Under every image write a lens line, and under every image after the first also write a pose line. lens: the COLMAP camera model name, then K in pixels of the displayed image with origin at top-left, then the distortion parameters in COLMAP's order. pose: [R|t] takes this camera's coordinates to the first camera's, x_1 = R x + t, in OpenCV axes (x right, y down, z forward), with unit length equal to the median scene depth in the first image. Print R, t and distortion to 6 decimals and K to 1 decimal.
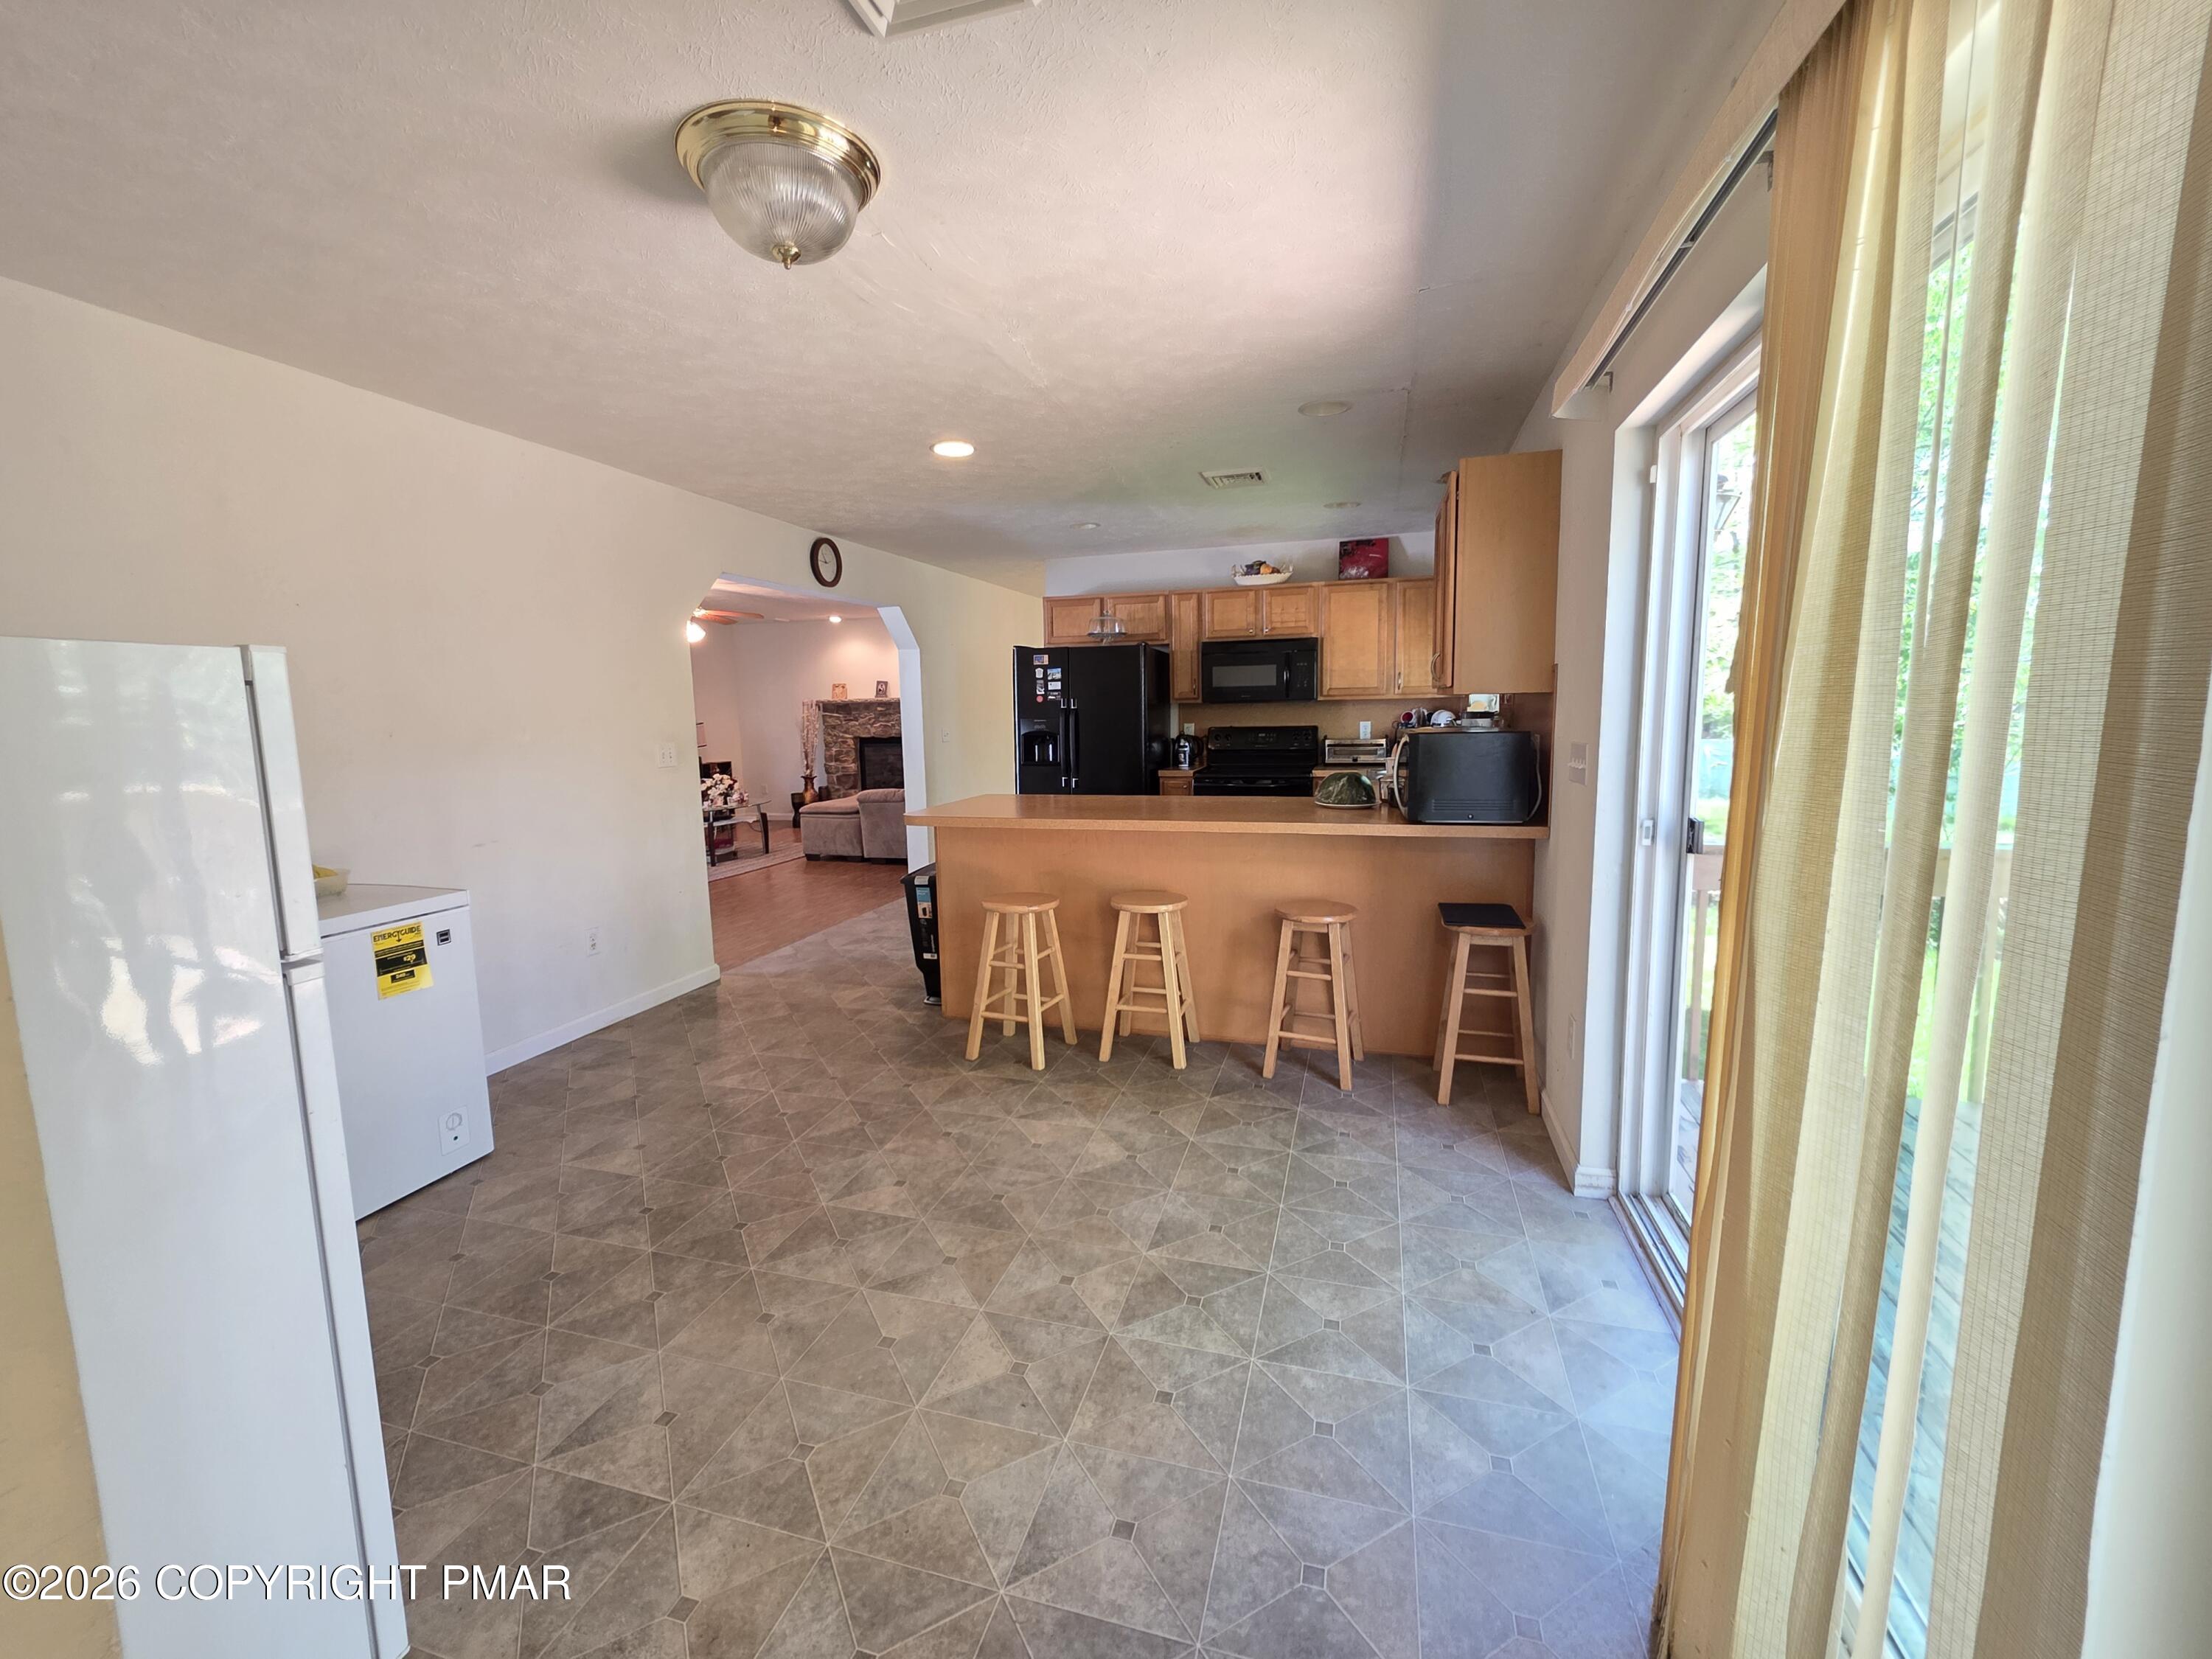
lens RADIAL K [[903.6, 0, 1090.5], [0, 903.6, 824.7], [0, 0, 1]] dist [0.004468, -0.000352]
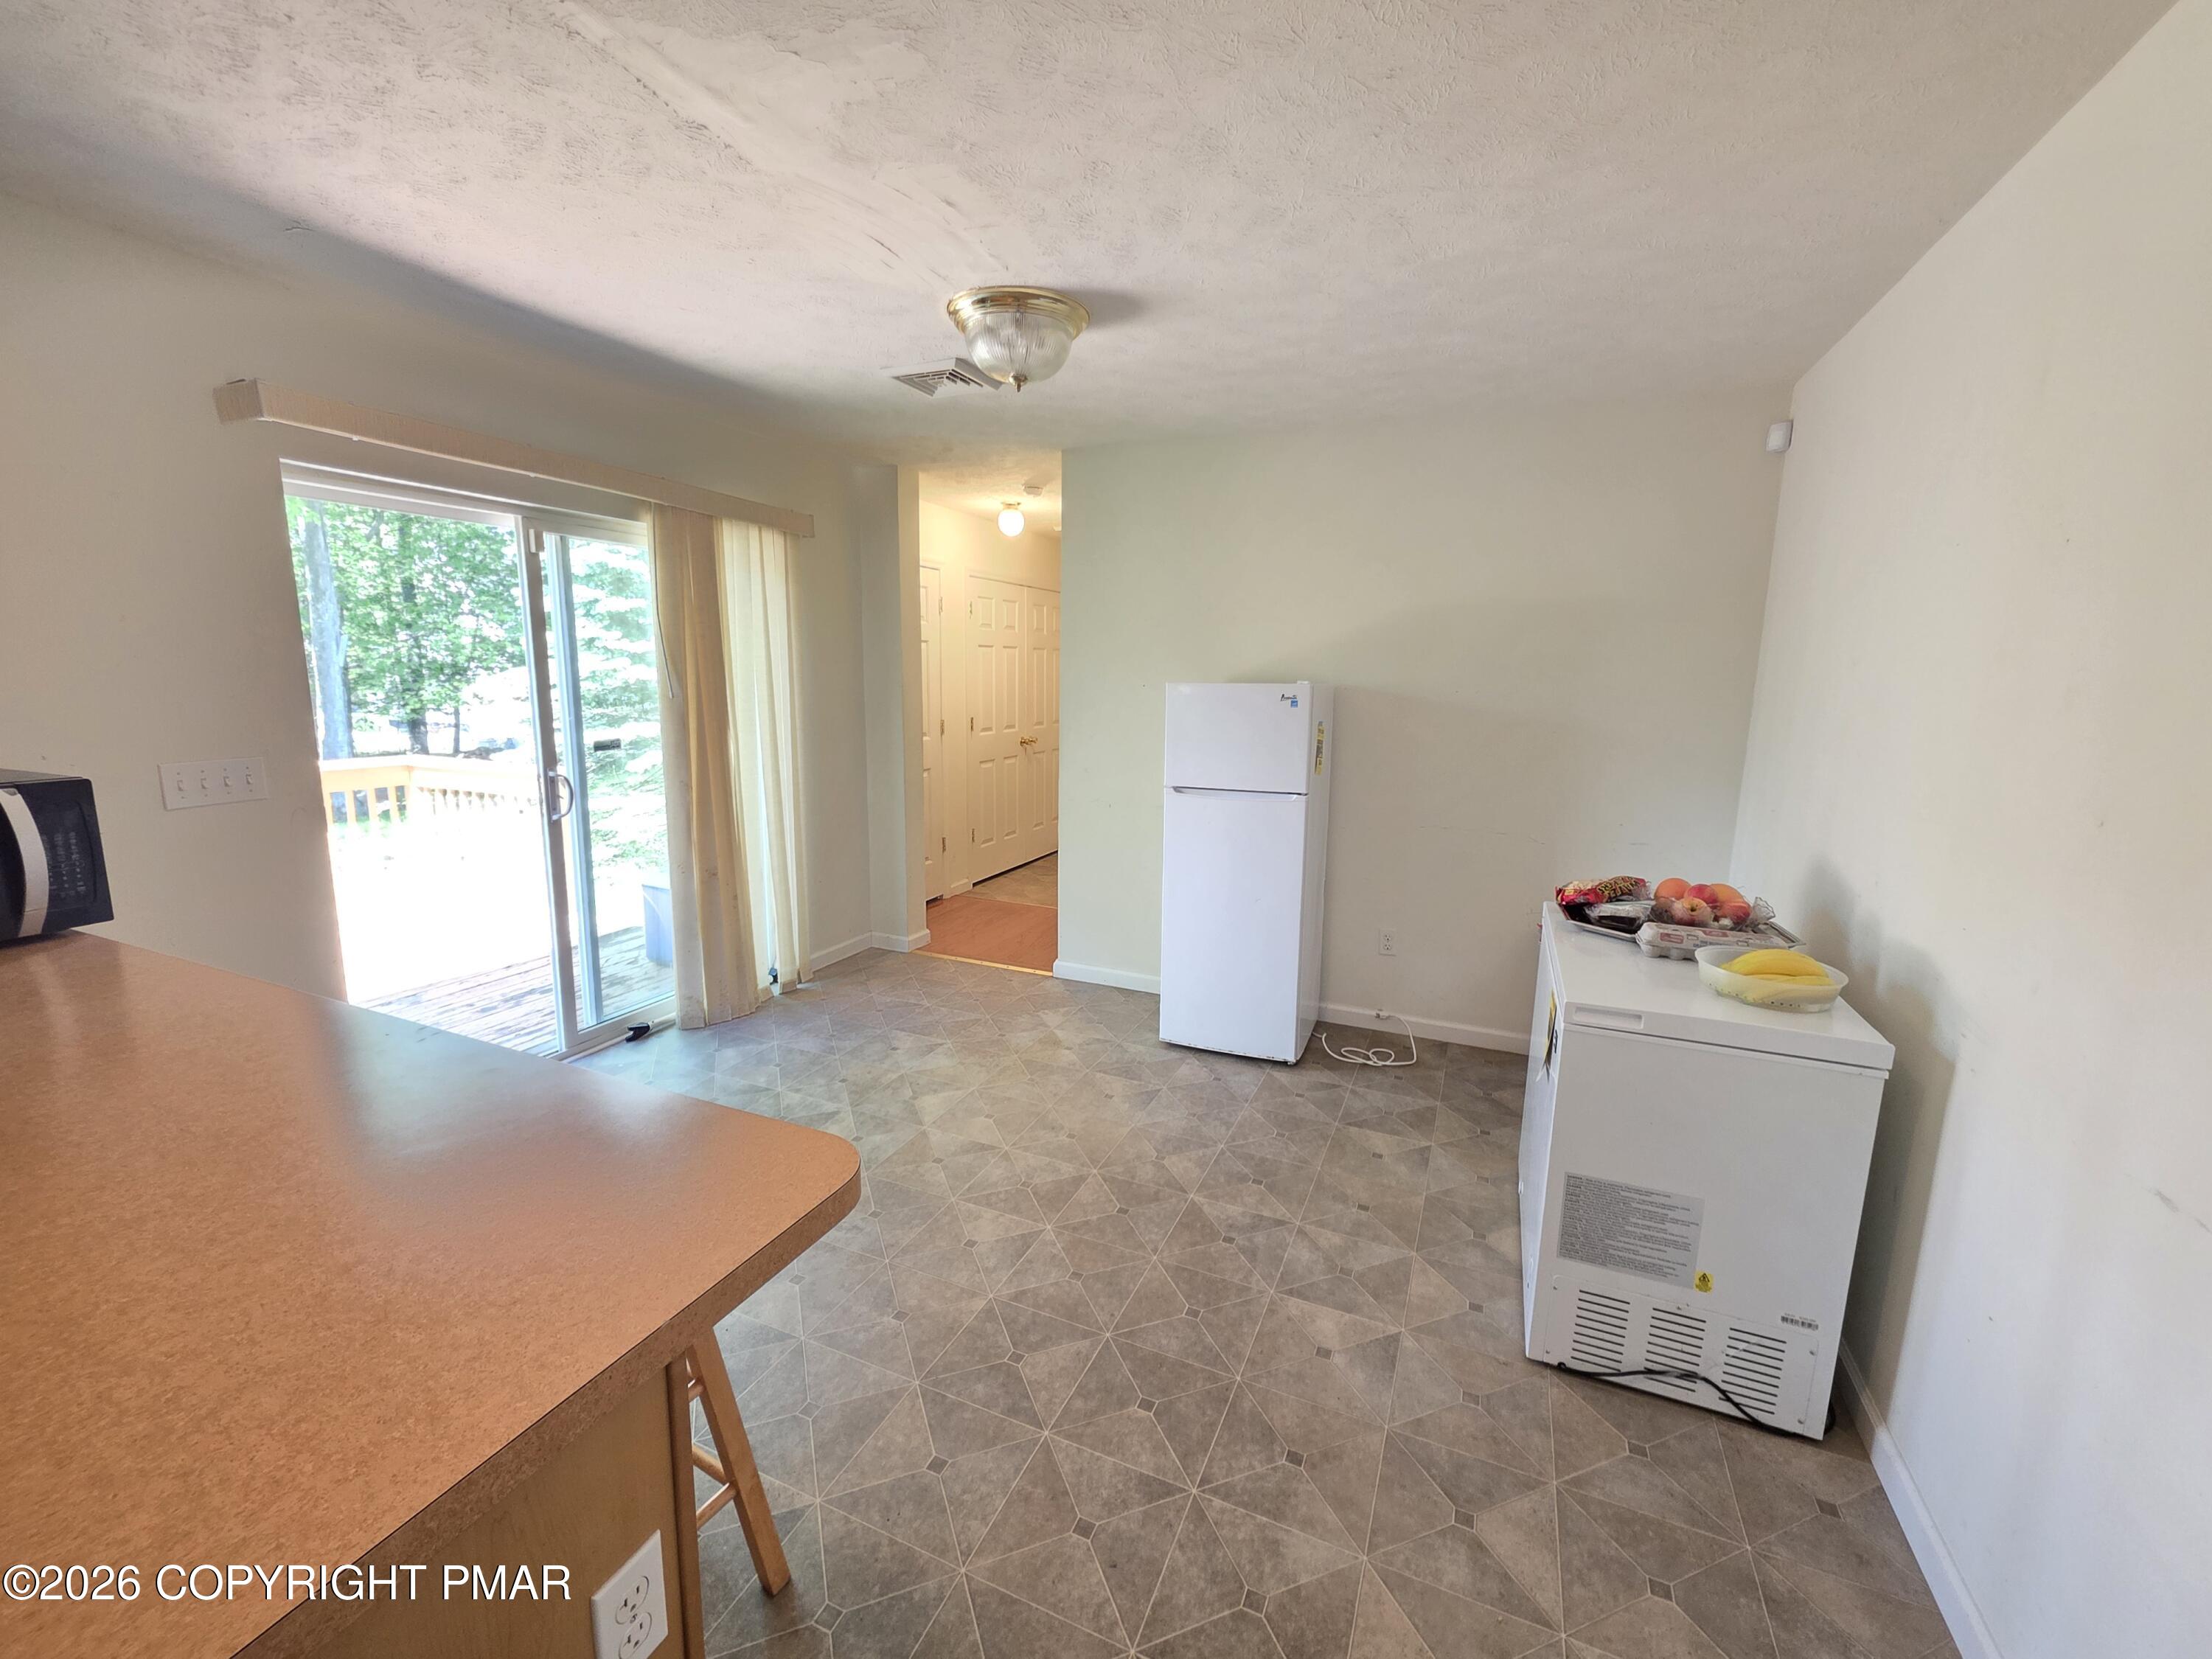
lens RADIAL K [[903.6, 0, 1102.8], [0, 903.6, 825.0], [0, 0, 1]] dist [0.004468, -0.000352]
pose [[-0.993194, -0.017785, 0.115105, -0.503600], [0.016807, 0.956044, 0.292742, -0.309655], [-0.115252, 0.292684, -0.949238, 1.973660]]
